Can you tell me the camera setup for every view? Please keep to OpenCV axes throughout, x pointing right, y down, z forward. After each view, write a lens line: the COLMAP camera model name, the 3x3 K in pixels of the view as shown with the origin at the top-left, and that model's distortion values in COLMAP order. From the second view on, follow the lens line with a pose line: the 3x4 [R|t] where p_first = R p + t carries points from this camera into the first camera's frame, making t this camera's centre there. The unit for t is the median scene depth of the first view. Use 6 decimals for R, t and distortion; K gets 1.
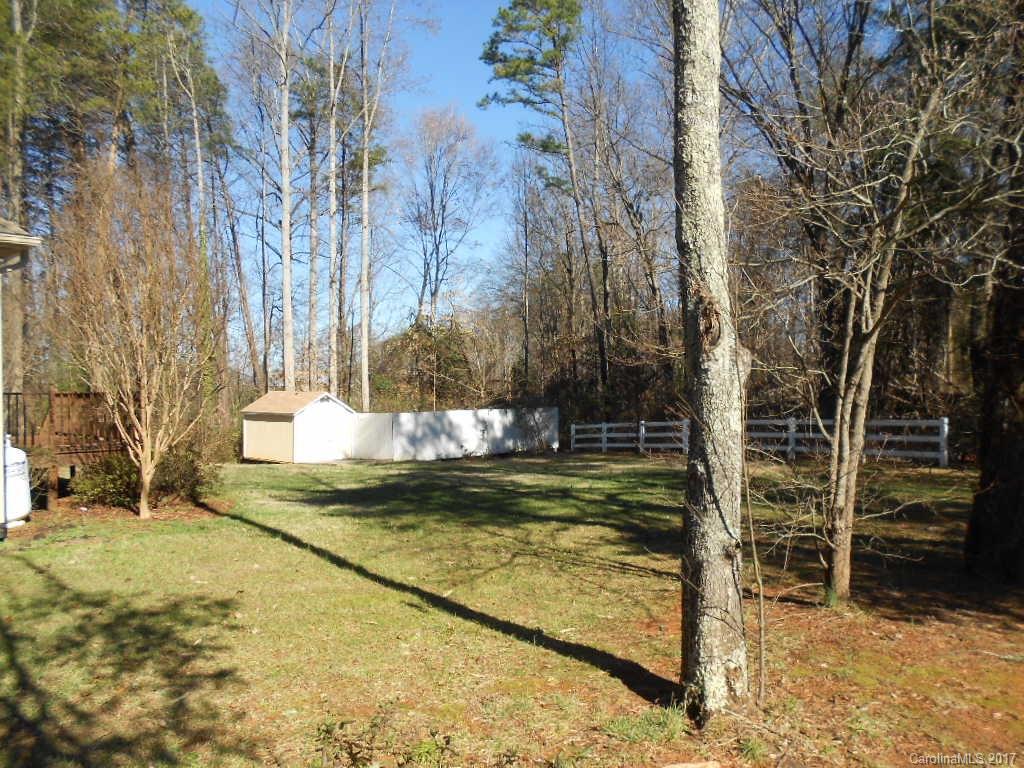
lens RADIAL K [[783.2, 0, 512.0], [0, 783.2, 384.0], [0, 0, 1]] dist [0.011207, -0.002617]
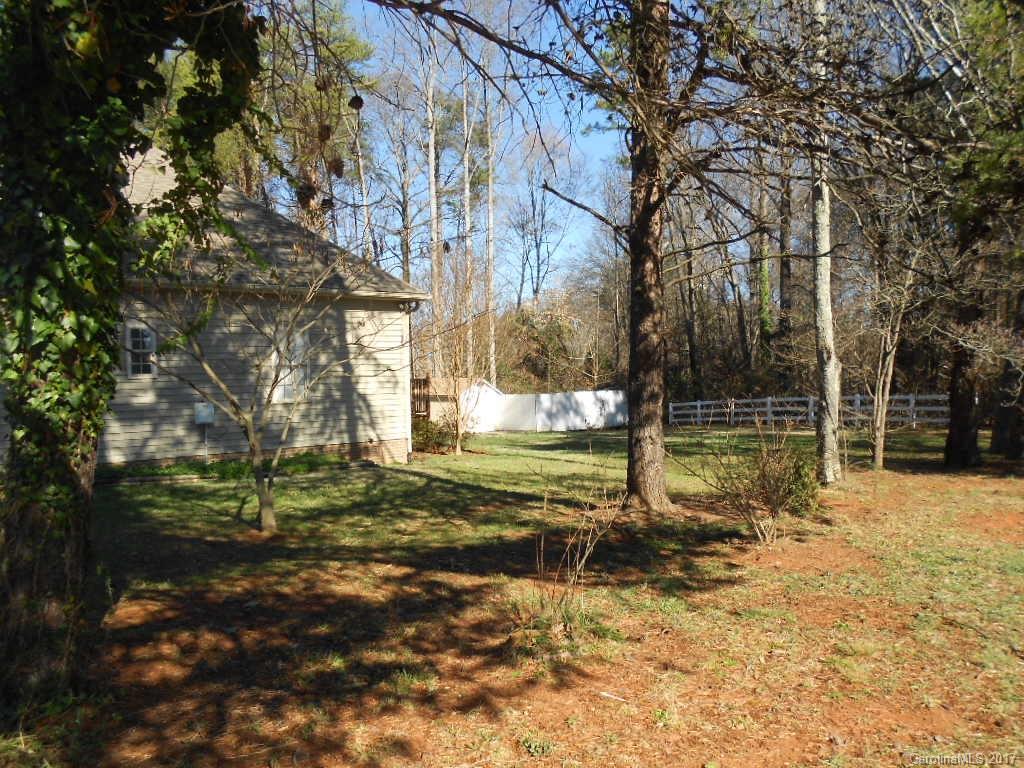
lens RADIAL K [[783.2, 0, 512.0], [0, 783.2, 384.0], [0, 0, 1]] dist [0.011207, -0.002617]
pose [[0.997400, -0.009839, -0.071394, -0.095563], [0.011302, 0.999734, 0.020114, -0.005220], [0.071177, -0.020868, 0.997245, -0.269205]]
